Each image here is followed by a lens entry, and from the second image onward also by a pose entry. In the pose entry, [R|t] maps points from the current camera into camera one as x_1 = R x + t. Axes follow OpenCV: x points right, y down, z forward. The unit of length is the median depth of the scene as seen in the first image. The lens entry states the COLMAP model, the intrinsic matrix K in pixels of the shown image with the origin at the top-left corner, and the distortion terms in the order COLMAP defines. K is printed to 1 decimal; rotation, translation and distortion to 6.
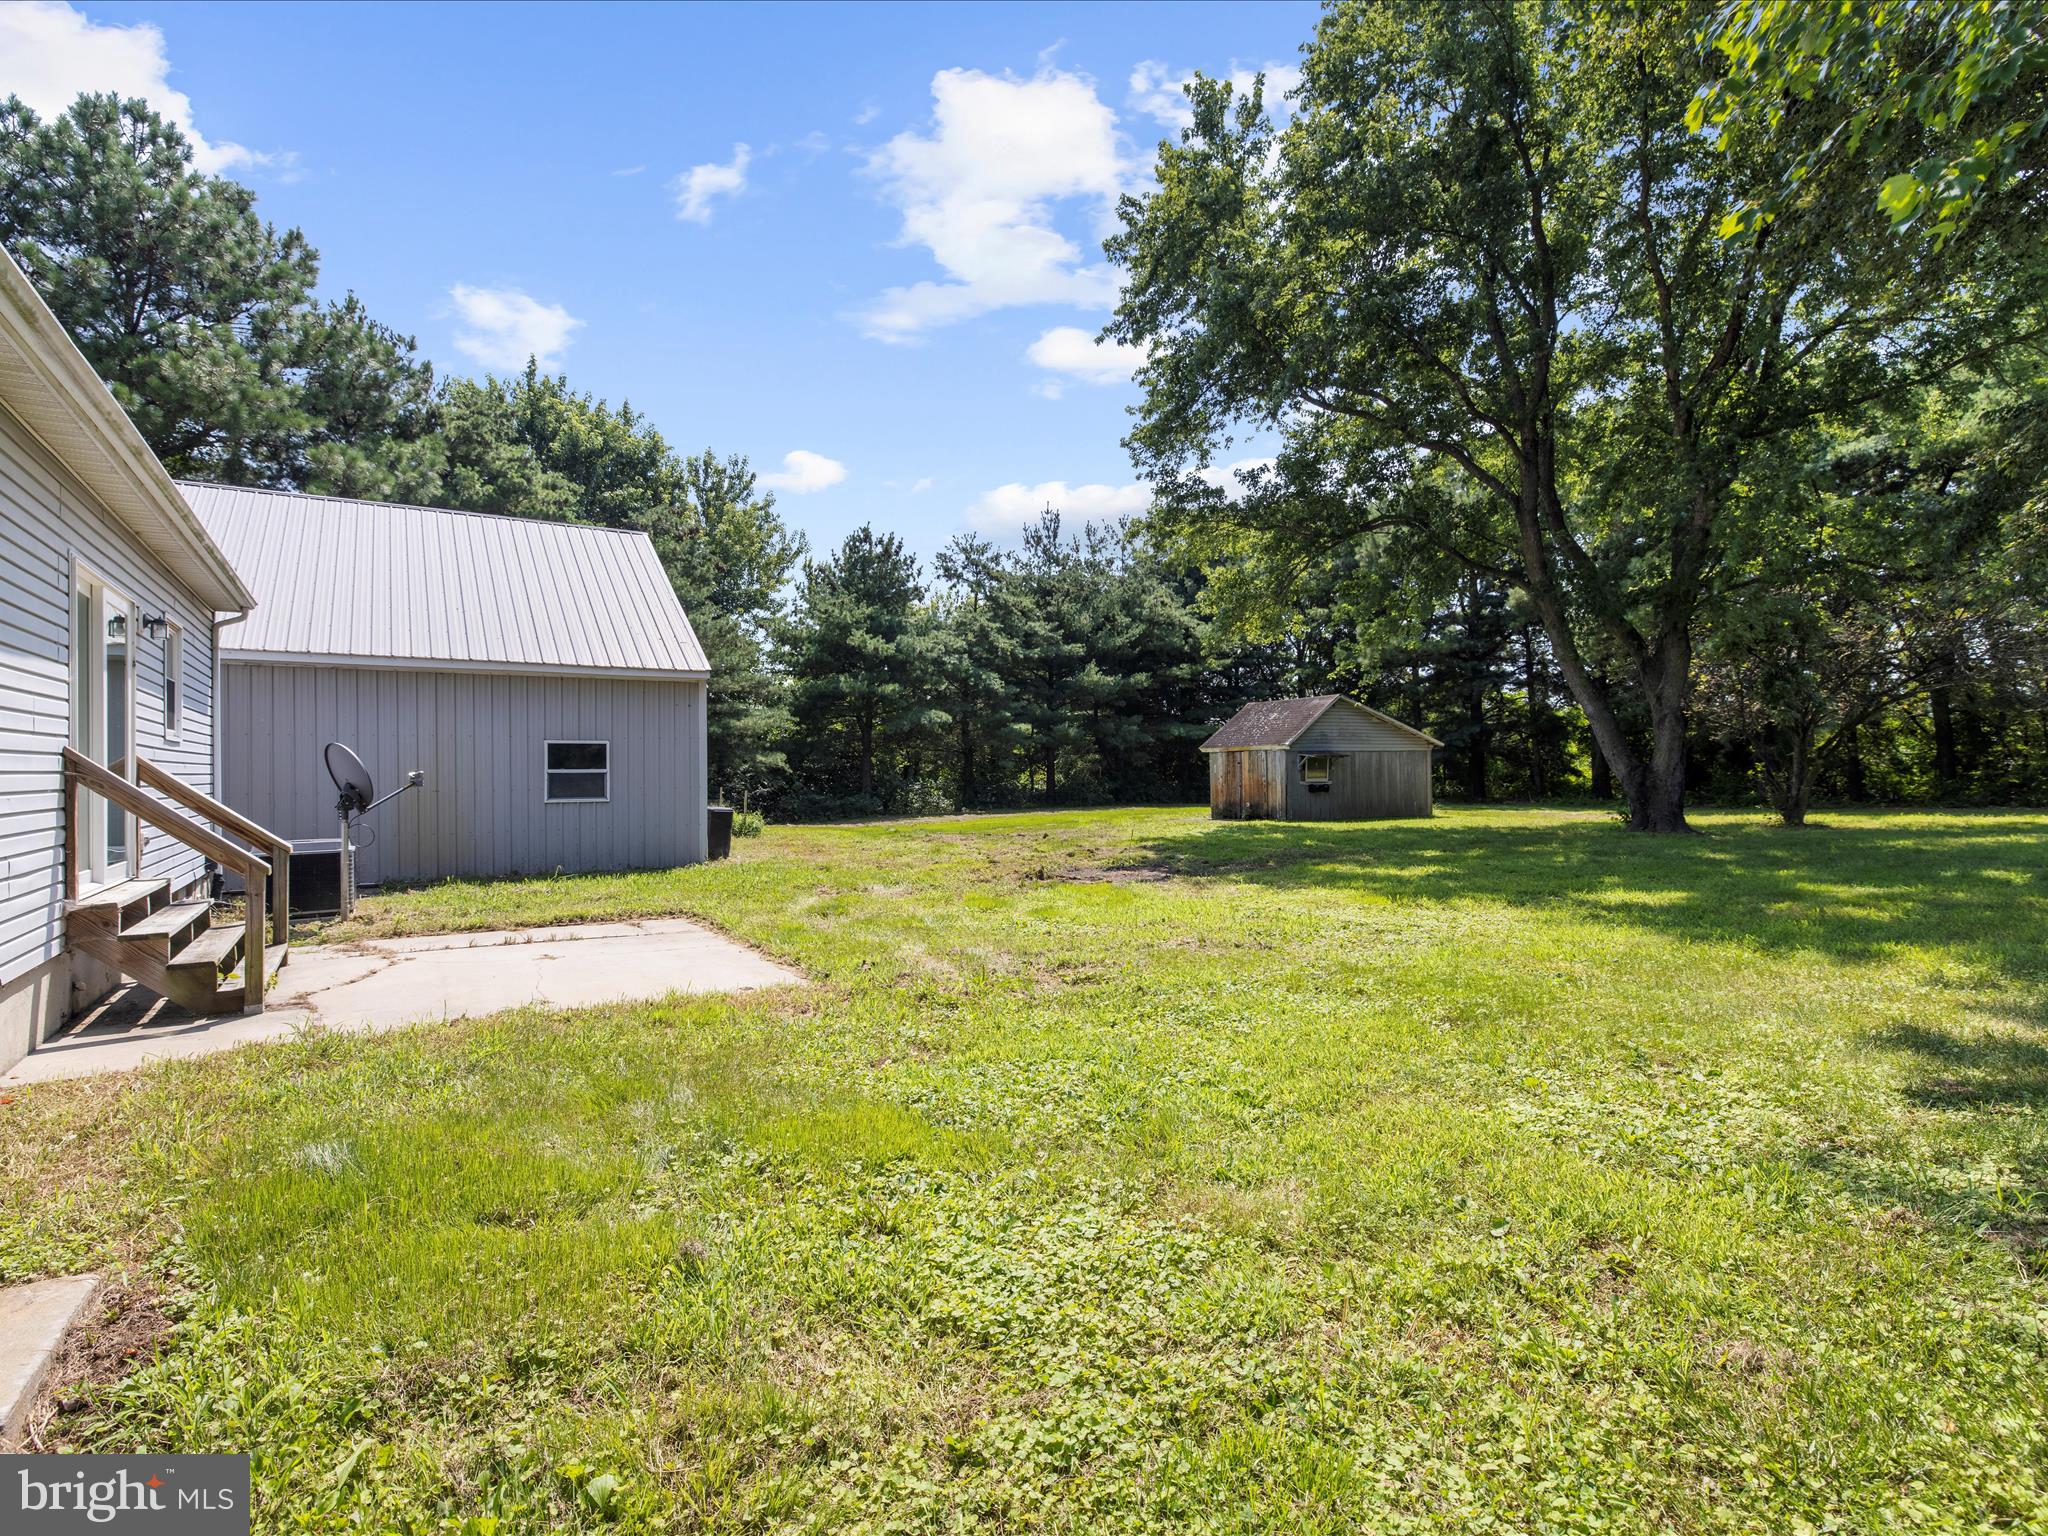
lens RADIAL K [[977.7, 0, 1022.3], [0, 977.7, 758.2], [0, 0, 1]] dist [-0.001082, 0.000520]
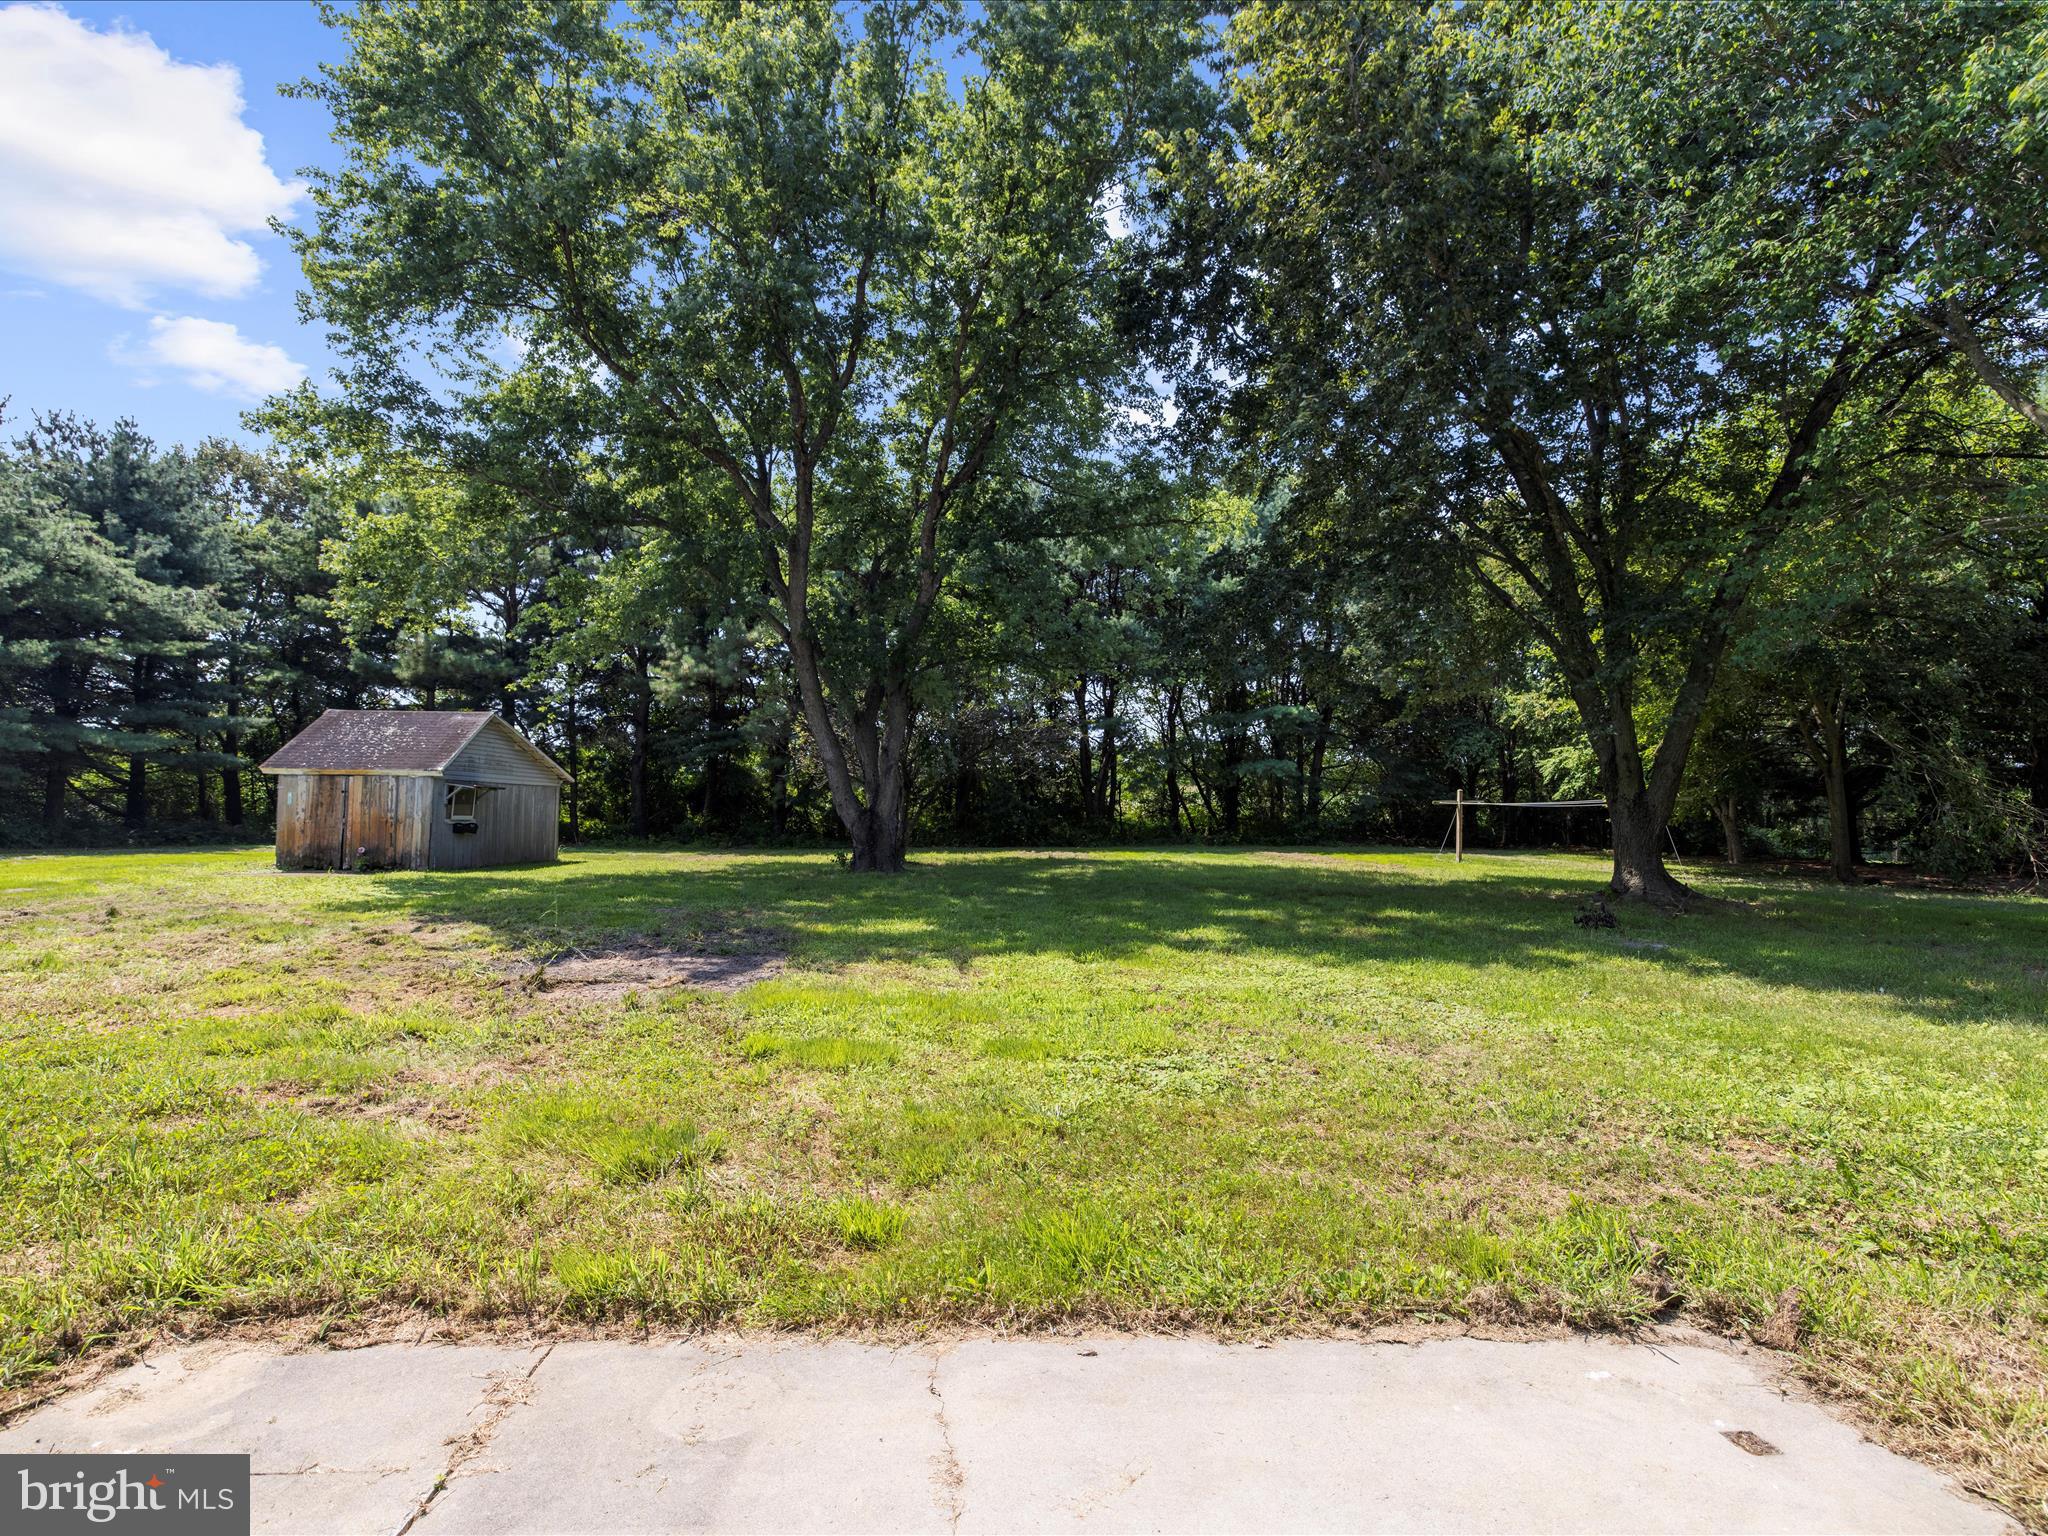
lens RADIAL K [[977.7, 0, 1022.3], [0, 977.7, 758.2], [0, 0, 1]] dist [-0.001082, 0.000520]
pose [[0.457690, 0.080440, 0.885466, -0.189115], [-0.034815, 0.996757, -0.072555, 0.015092], [-0.888430, 0.002380, 0.459006, 0.214232]]
